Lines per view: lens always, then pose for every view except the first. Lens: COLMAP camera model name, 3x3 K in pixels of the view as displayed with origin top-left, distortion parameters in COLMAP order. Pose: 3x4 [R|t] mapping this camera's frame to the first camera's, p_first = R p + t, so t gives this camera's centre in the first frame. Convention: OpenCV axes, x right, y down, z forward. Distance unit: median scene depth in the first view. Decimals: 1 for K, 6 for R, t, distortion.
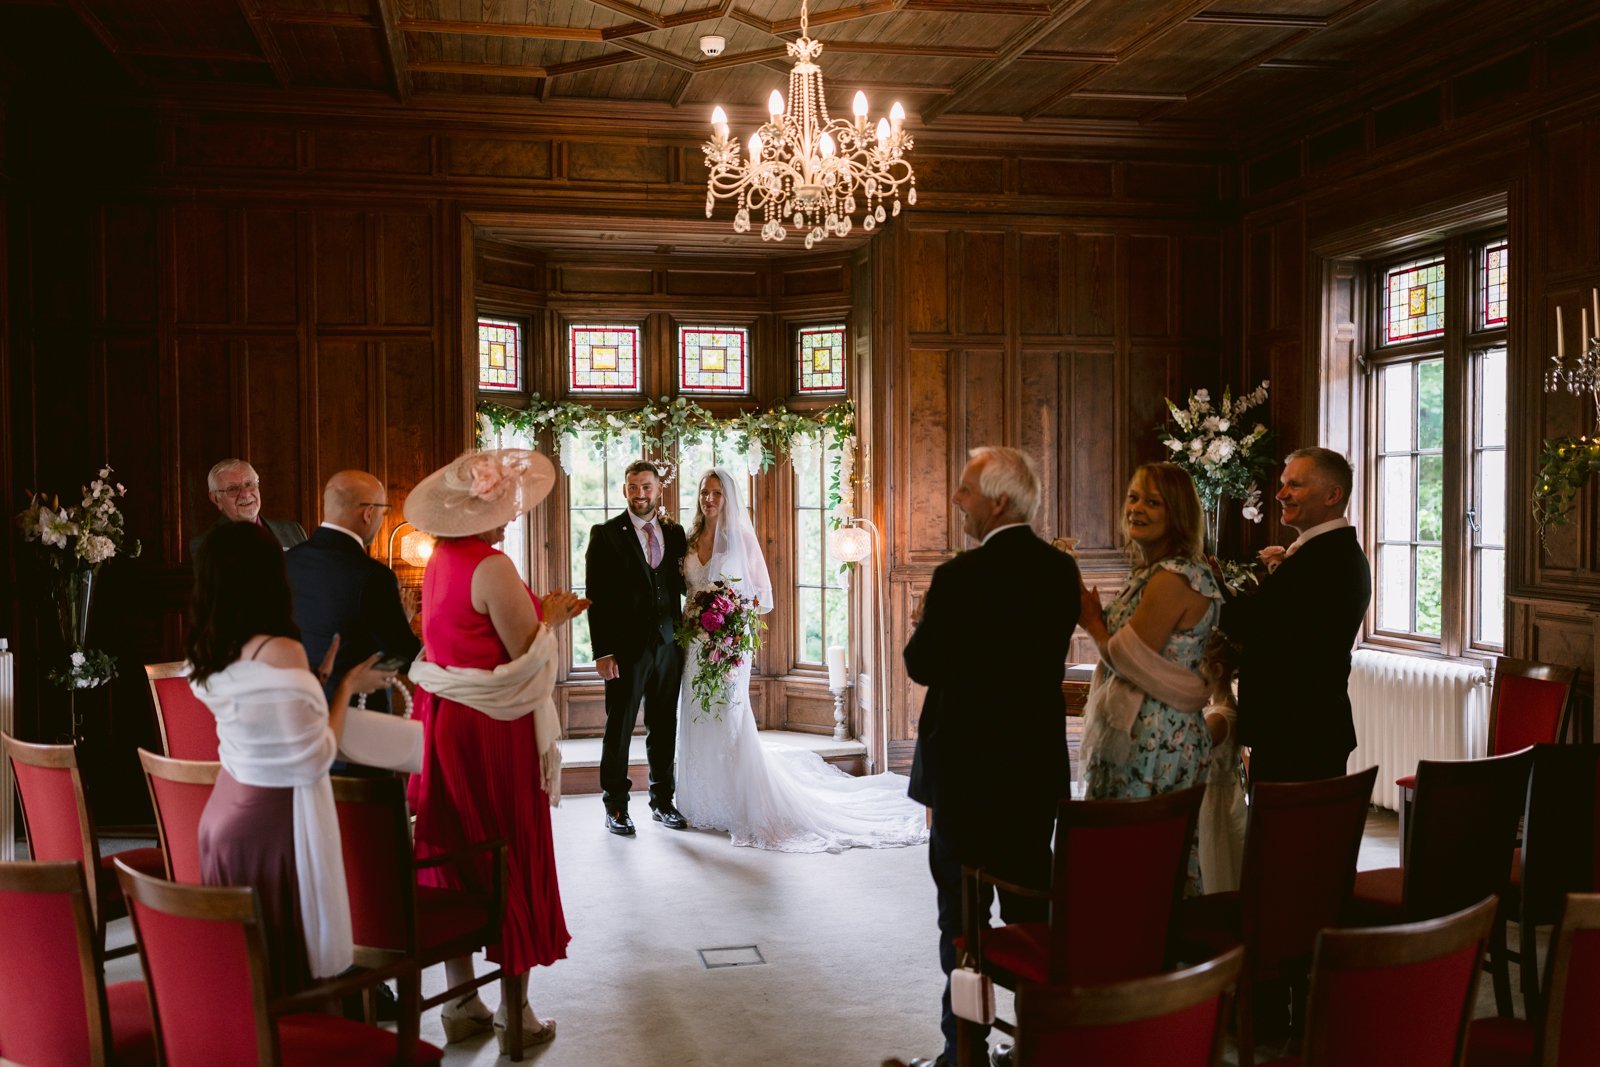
lens RADIAL K [[1589.1, 0, 760.1], [0, 1589.1, 523.6], [0, 0, 1]] dist [0.008796, -0.005800]
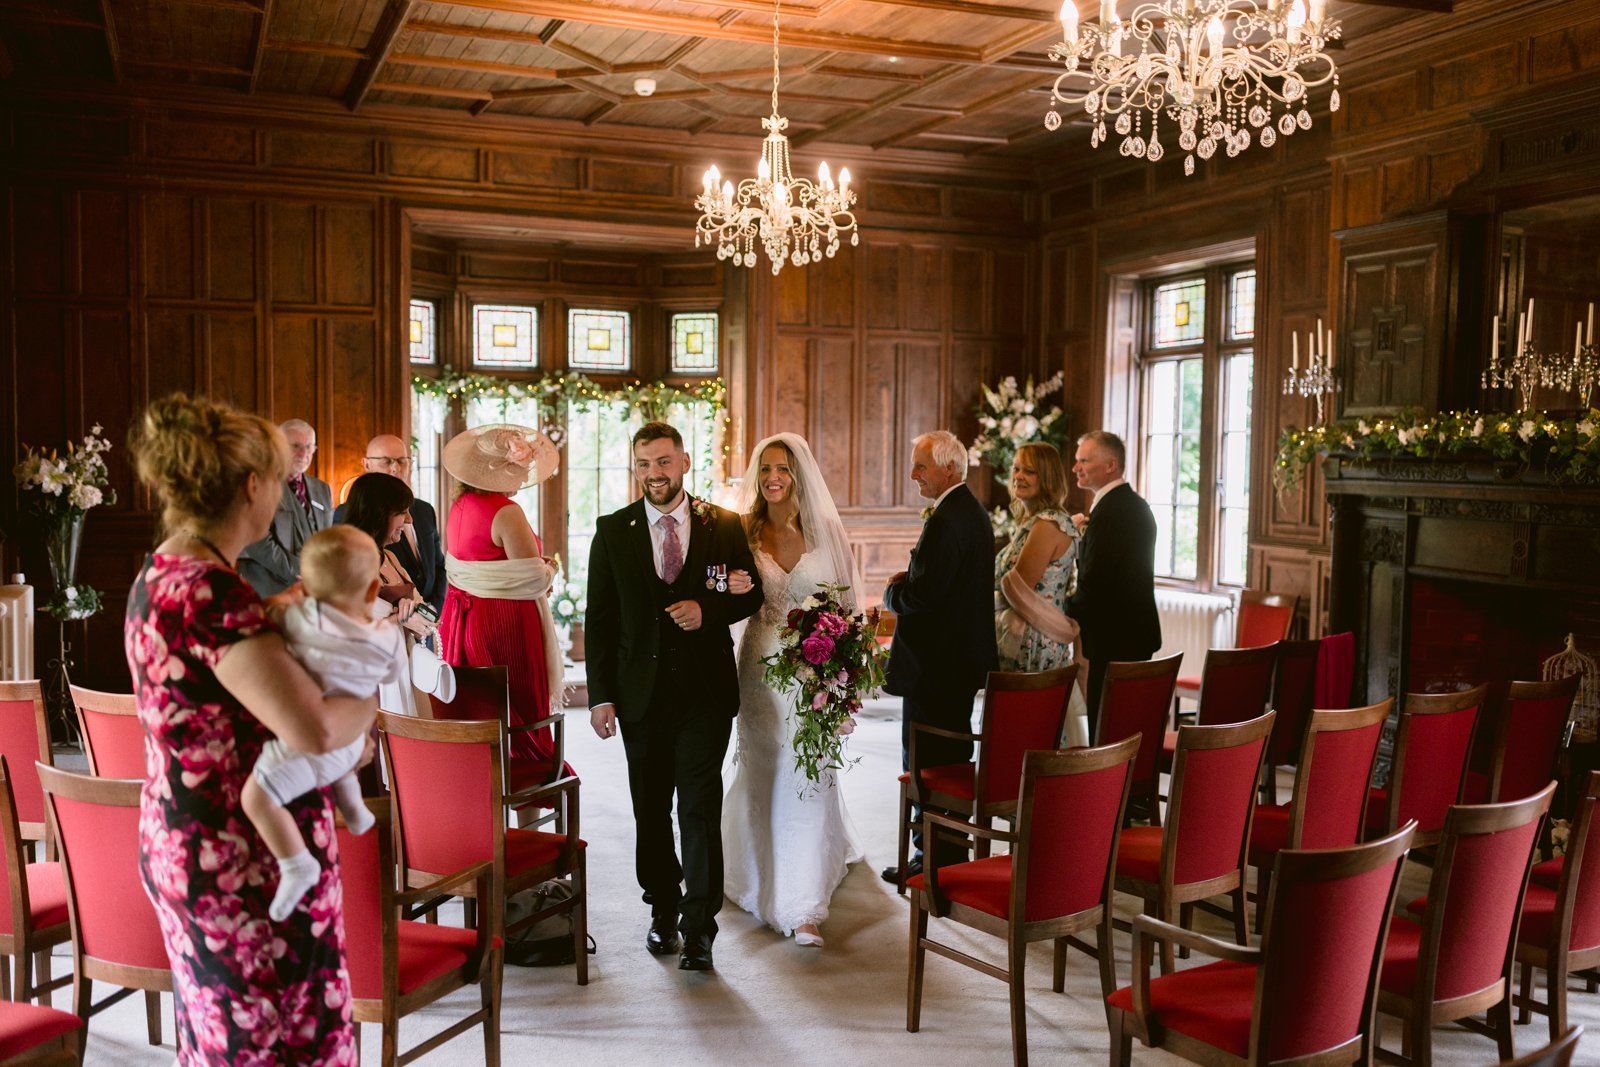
lens RADIAL K [[1556.2, 0, 791.9], [0, 1556.2, 531.4], [0, 0, 1]] dist [0.005452, 0.002046]
pose [[0.984482, 0.007764, 0.175314, -0.098238], [-0.013006, 0.999501, 0.028773, 0.001860], [-0.175003, -0.030606, 0.984092, -0.154885]]
